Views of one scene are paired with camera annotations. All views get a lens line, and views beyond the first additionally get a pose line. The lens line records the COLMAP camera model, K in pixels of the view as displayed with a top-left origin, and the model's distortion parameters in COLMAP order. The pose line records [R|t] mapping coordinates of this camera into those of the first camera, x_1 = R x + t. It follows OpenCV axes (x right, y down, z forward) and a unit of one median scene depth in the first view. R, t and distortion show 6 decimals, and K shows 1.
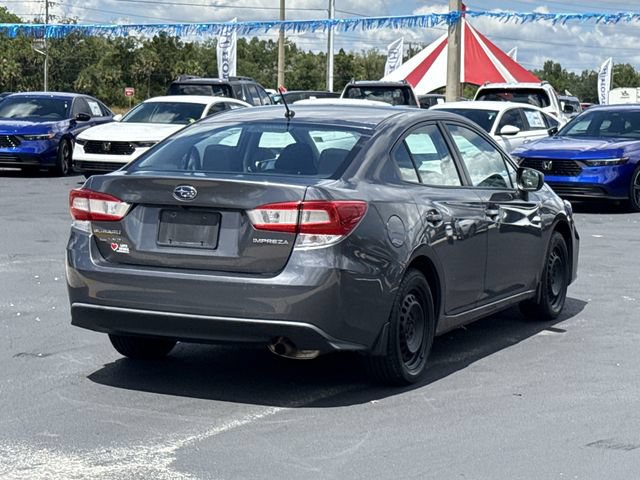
lens RADIAL K [[1420.4, 0, 320.1], [0, 1420.4, 245.2], [0, 0, 1]] dist [0.069874, 0.000000]
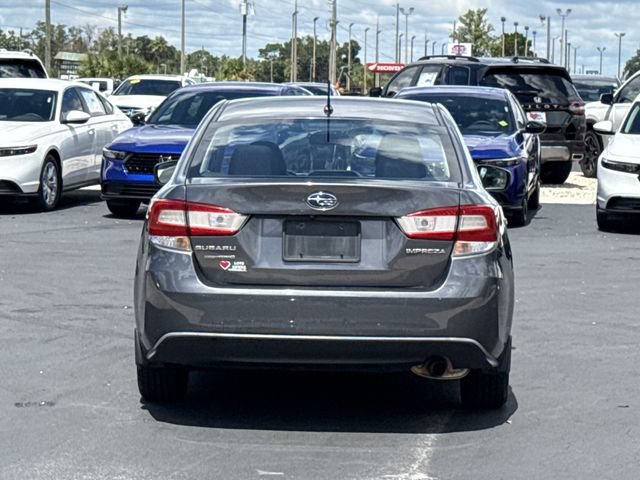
lens RADIAL K [[2067.4, 0, 319.9], [0, 2067.4, 239.2], [0, 0, 1]] dist [0.202880, 0.000000]
pose [[0.921237, -0.032932, 0.387605, -0.593698], [0.040042, 0.999145, -0.010278, 0.000685], [-0.386935, 0.024989, 0.921768, -0.193310]]
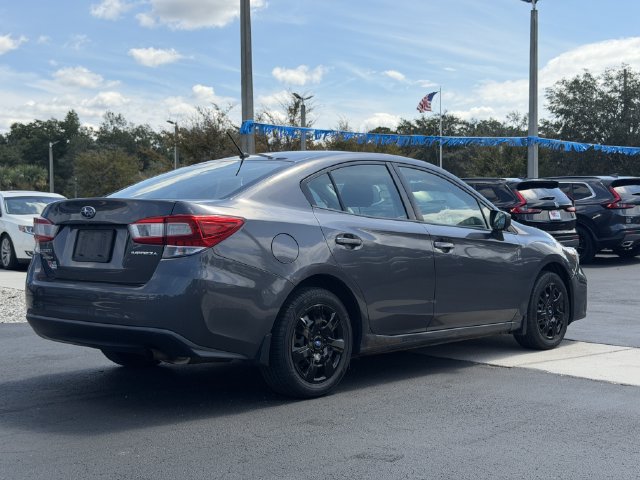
lens RADIAL K [[885.0, 0, 320.9], [0, 885.0, 239.7], [0, 0, 1]] dist [0.113593, 0.000000]
pose [[0.955812, -0.011761, -0.293744, 0.280357], [-0.016325, 0.995534, -0.092981, 0.046011], [0.293526, 0.093667, 0.951351, 0.387869]]
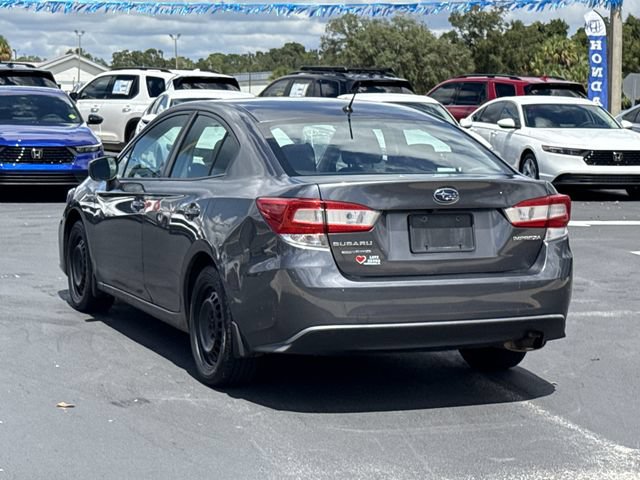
lens RADIAL K [[1487.3, 0, 320.7], [0, 1487.3, 235.2], [0, 0, 1]] dist [0.073852, 0.000000]
pose [[0.673906, -0.078445, 0.734641, -0.882049], [0.071524, 0.996604, 0.040806, -0.056522], [-0.735347, 0.025045, 0.677228, 0.379084]]
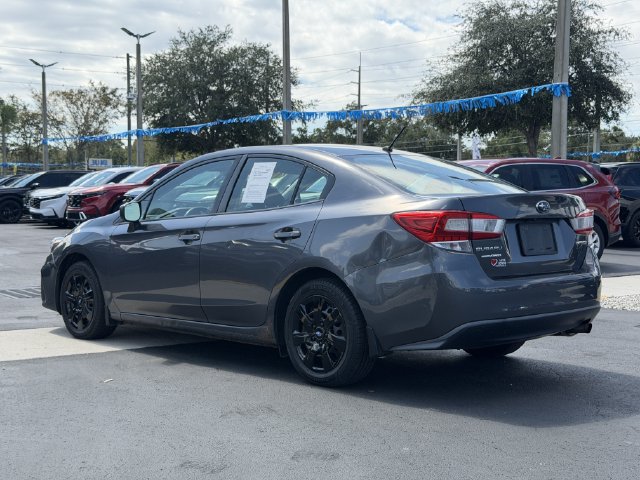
lens RADIAL K [[885.0, 0, 318.4], [0, 885.0, 239.4], [0, 0, 1]] dist [0.113593, 0.000000]
pose [[0.365686, -0.048385, 0.929480, -0.816093], [0.104445, 0.994473, 0.010676, -0.036774], [-0.924859, 0.093176, 0.368718, 0.895863]]
